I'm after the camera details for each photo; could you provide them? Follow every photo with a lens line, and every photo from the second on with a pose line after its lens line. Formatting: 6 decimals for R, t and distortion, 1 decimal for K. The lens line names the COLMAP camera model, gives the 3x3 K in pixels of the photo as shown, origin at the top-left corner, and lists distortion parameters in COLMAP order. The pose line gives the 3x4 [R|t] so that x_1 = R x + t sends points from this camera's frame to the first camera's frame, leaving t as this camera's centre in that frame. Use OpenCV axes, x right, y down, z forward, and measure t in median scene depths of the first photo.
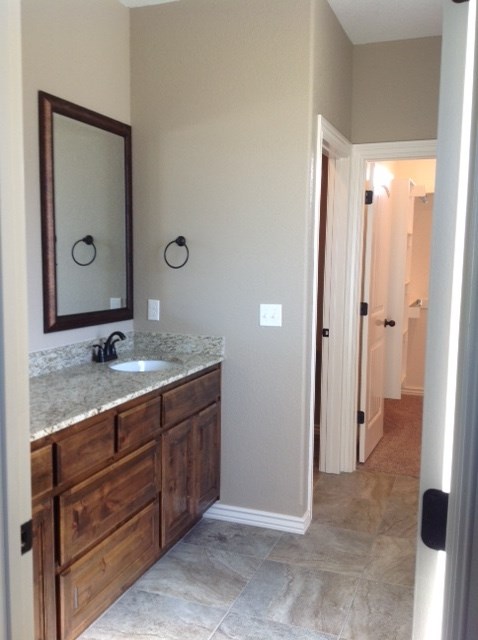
lens RADIAL K [[603.9, 0, 239.1], [0, 603.9, 319.3], [0, 0, 1]] dist [0.039997, 0.000000]
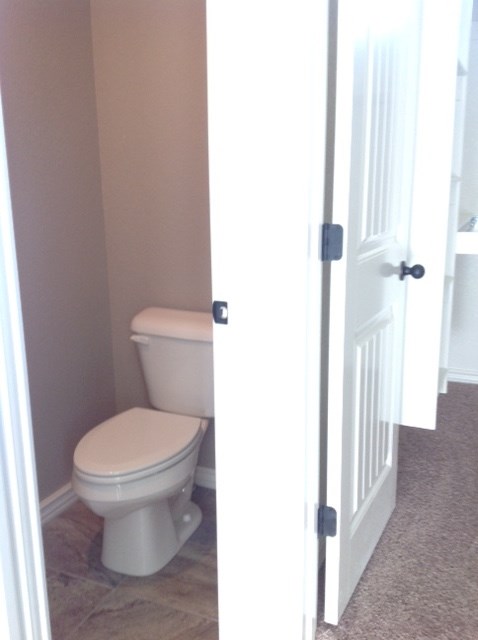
lens RADIAL K [[603.9, 0, 238.6], [0, 603.9, 320.8], [0, 0, 1]] dist [0.039997, 0.000000]
pose [[0.997942, -0.006433, -0.063807, 0.168028], [0.014502, 0.991821, 0.126813, -0.016422], [0.062469, -0.127477, 0.989872, 0.617644]]
